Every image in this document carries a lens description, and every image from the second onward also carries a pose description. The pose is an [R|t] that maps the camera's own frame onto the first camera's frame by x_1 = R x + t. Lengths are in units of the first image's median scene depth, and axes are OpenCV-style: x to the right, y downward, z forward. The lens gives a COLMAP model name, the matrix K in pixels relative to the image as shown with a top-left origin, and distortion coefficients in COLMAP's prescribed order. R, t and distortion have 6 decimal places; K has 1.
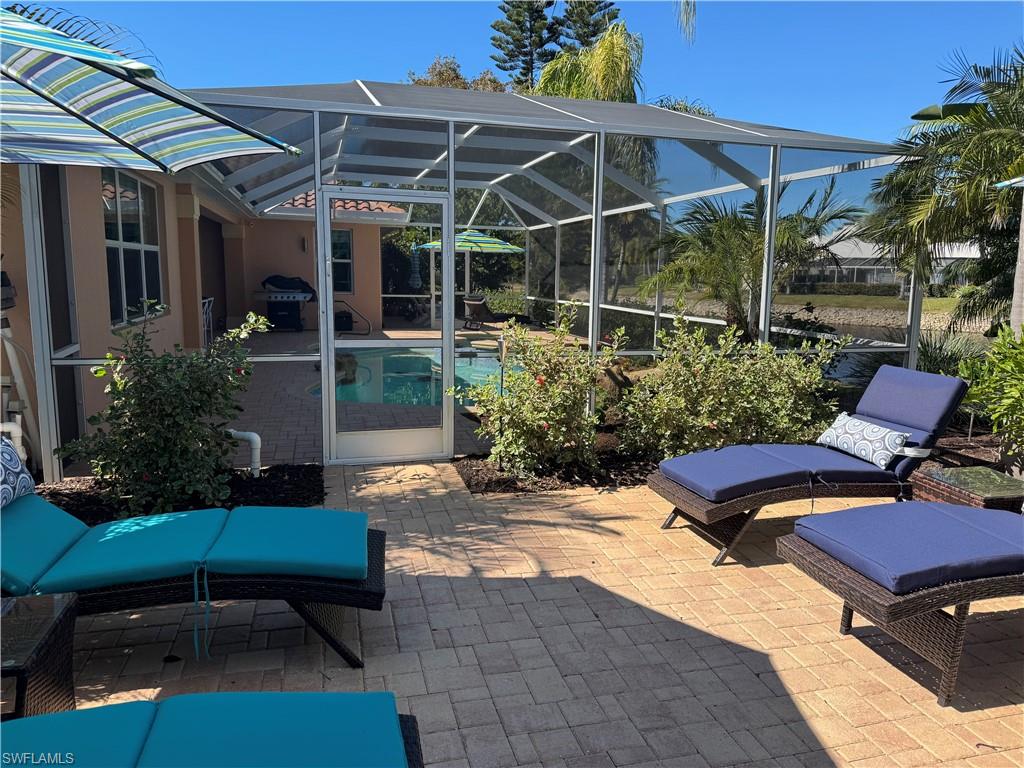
lens RADIAL K [[719.9, 0, 510.5], [0, 719.9, 379.6], [0, 0, 1]] dist [0.064363, -0.091125]
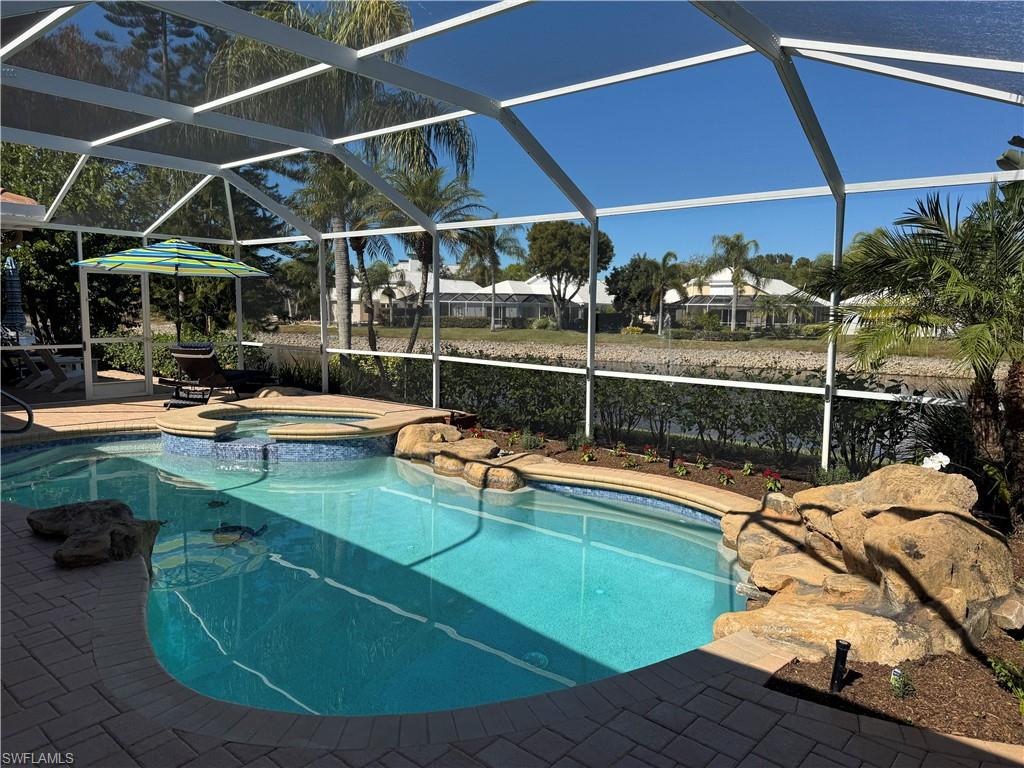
lens RADIAL K [[719.9, 0, 520.8], [0, 719.9, 386.1], [0, 0, 1]] dist [0.064363, -0.091125]
pose [[0.817047, -0.059612, 0.573481, -0.540094], [0.078485, 0.996882, -0.008195, -0.159179], [-0.571205, 0.051706, 0.819178, 0.958103]]
